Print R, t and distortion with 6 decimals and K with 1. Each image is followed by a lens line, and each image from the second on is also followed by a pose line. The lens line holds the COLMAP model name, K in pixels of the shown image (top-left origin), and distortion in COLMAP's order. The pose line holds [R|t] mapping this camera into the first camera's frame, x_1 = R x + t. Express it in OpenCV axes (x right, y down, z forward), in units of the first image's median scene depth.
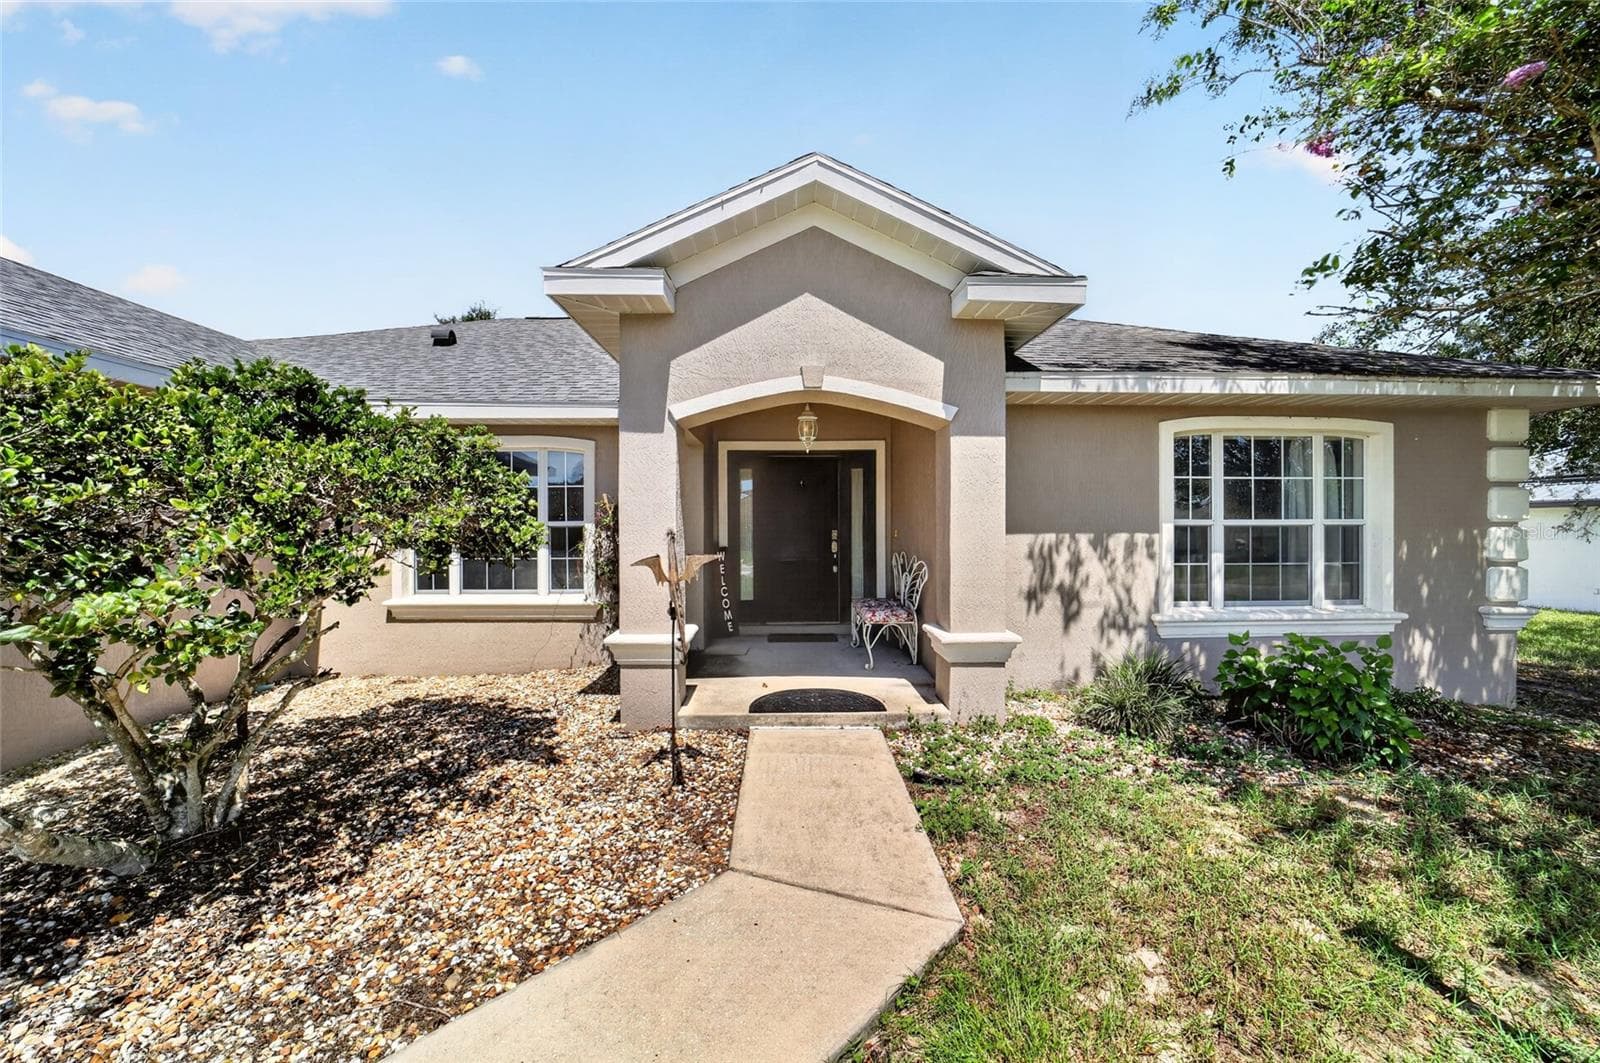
lens RADIAL K [[627.9, 0, 797.6], [0, 627.9, 526.0], [0, 0, 1]] dist [-0.035311, 0.005435]
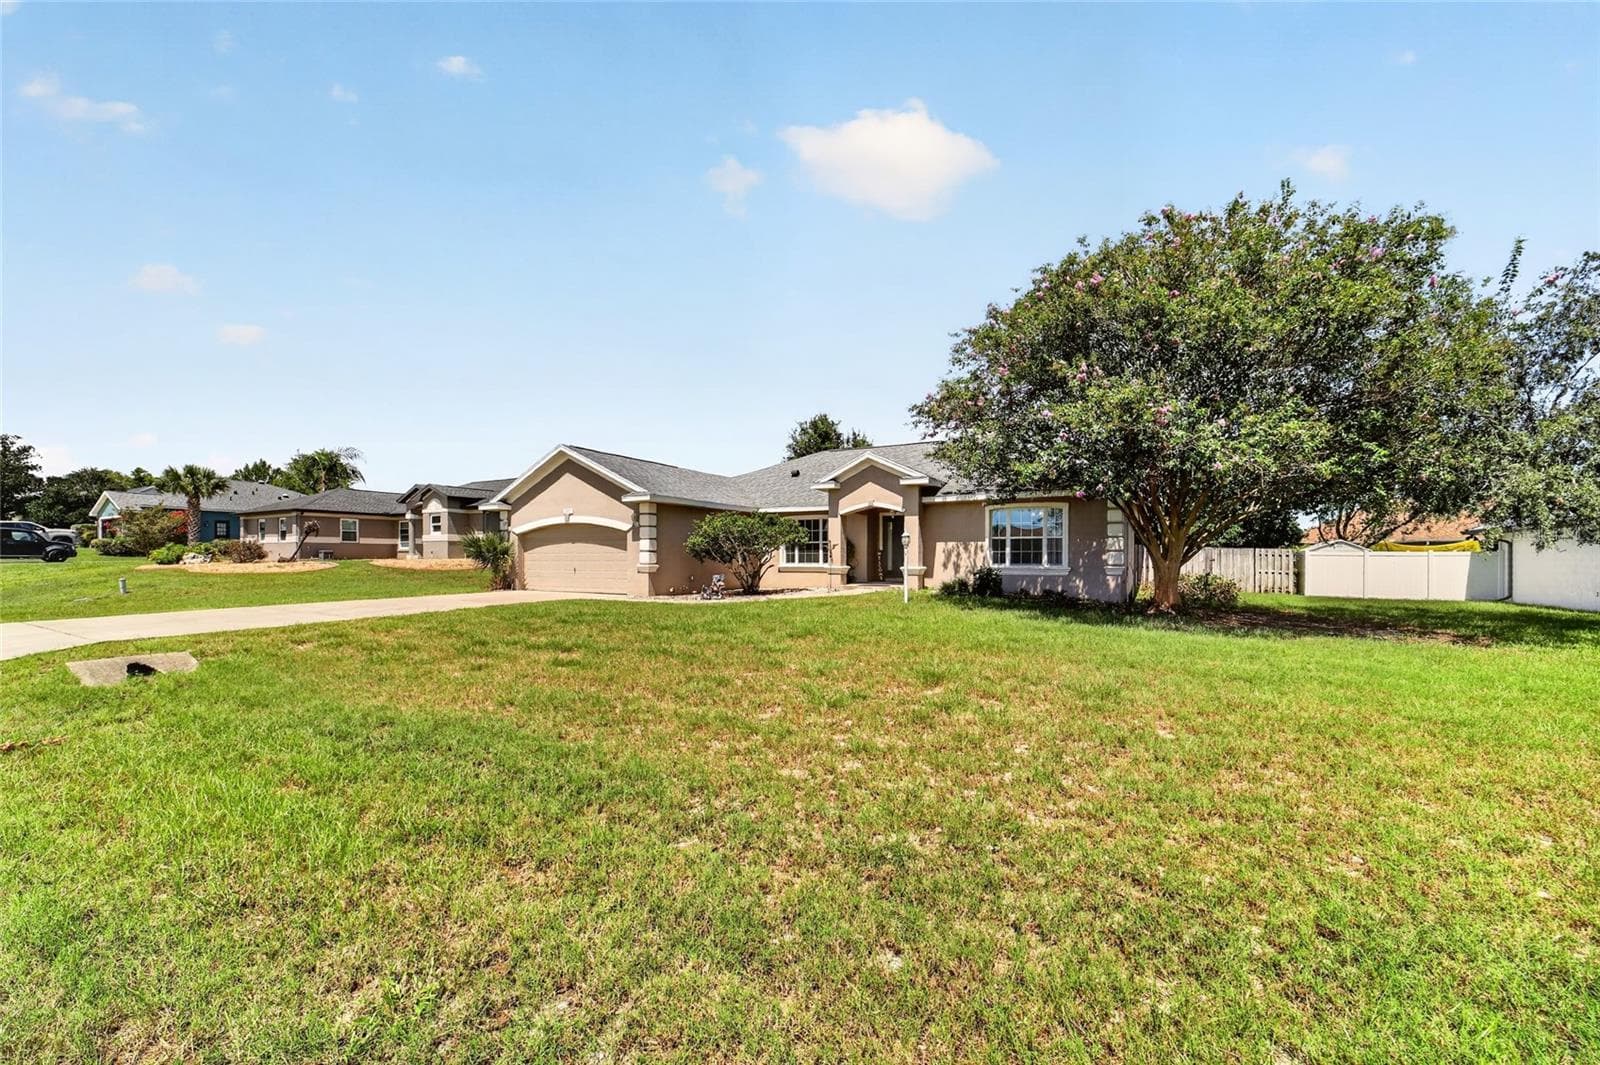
lens RADIAL K [[627.9, 0, 790.9], [0, 627.9, 572.5], [0, 0, 1]] dist [-0.035311, 0.005435]
pose [[0.855914, 0.013599, -0.516940, 1.394220], [-0.004058, 0.999800, 0.019581, 0.111933], [0.517103, -0.014662, 0.855798, -2.268670]]
